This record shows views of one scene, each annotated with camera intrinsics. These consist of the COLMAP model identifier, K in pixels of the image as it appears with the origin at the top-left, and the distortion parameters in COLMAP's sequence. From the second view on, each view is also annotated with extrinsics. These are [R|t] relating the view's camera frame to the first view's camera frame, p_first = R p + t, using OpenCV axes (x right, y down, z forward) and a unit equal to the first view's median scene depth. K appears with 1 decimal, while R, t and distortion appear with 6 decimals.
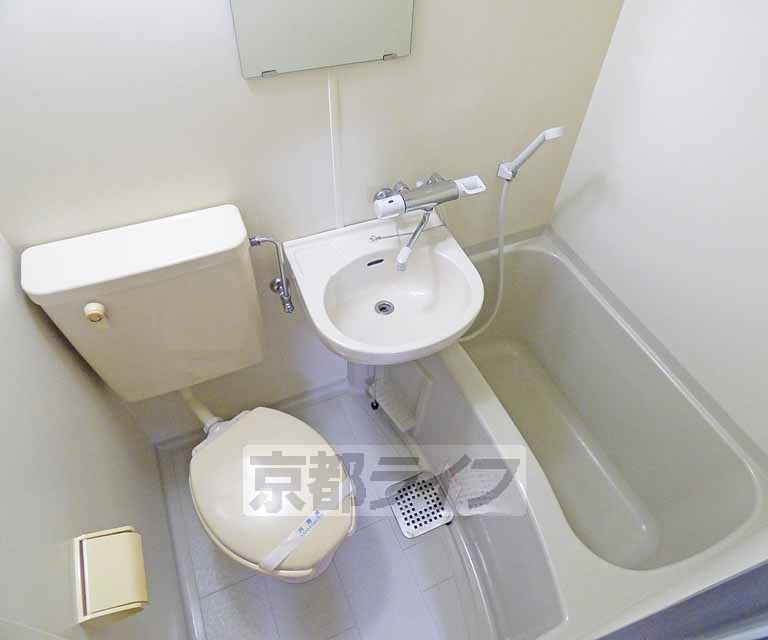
lens RADIAL K [[465.7, 0, 391.8], [0, 465.7, 315.7], [0, 0, 1]] dist [-0.000510, -0.000641]
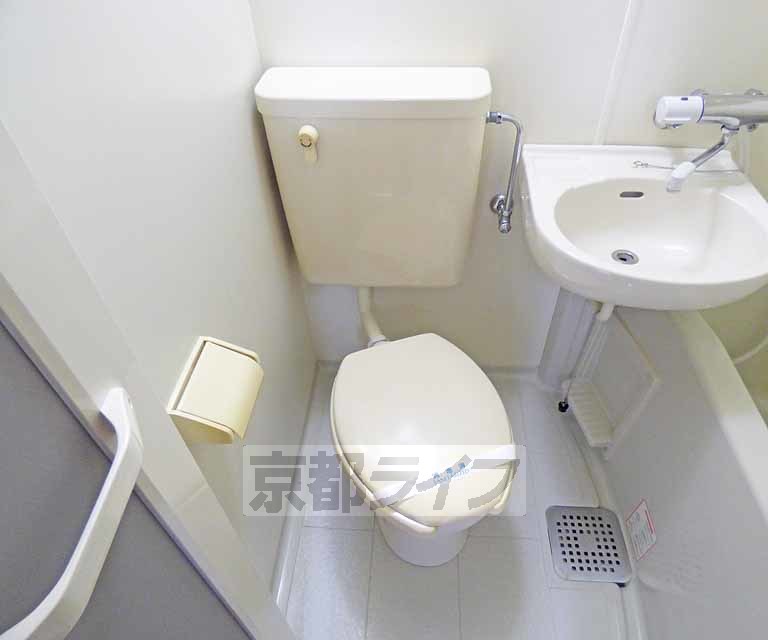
lens RADIAL K [[481.7, 0, 421.0], [0, 481.7, 321.5], [0, 0, 1]] dist [-0.016235, 0.000009]
pose [[0.895413, 0.278933, -0.347034, -0.012703], [-0.312535, 0.948900, -0.043710, 0.219156], [0.317108, 0.147599, 0.936833, 0.179135]]
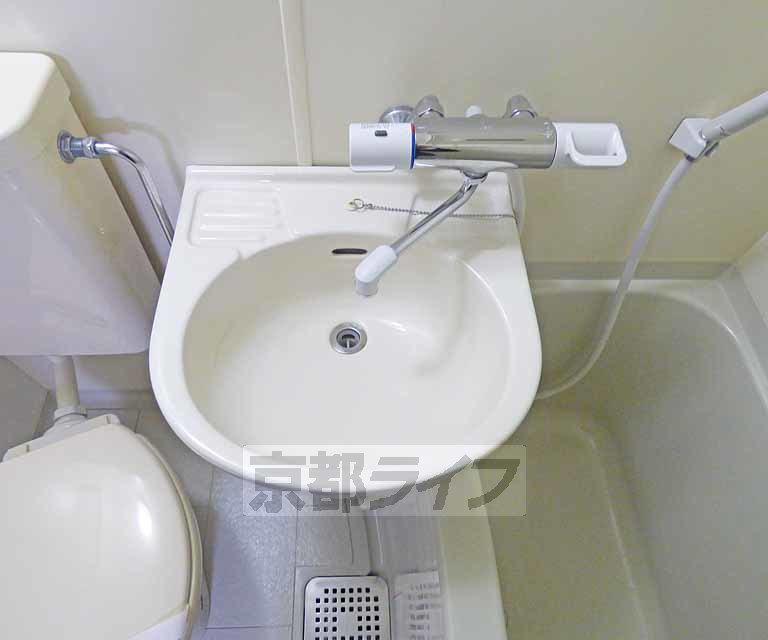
lens RADIAL K [[465.7, 0, 391.8], [0, 465.7, 315.7], [0, 0, 1]] dist [-0.000510, -0.000641]
pose [[0.926847, 0.321363, -0.194114, 0.123737], [-0.294804, 0.943110, 0.153735, -0.136329], [0.232476, -0.085264, 0.968858, 0.502495]]
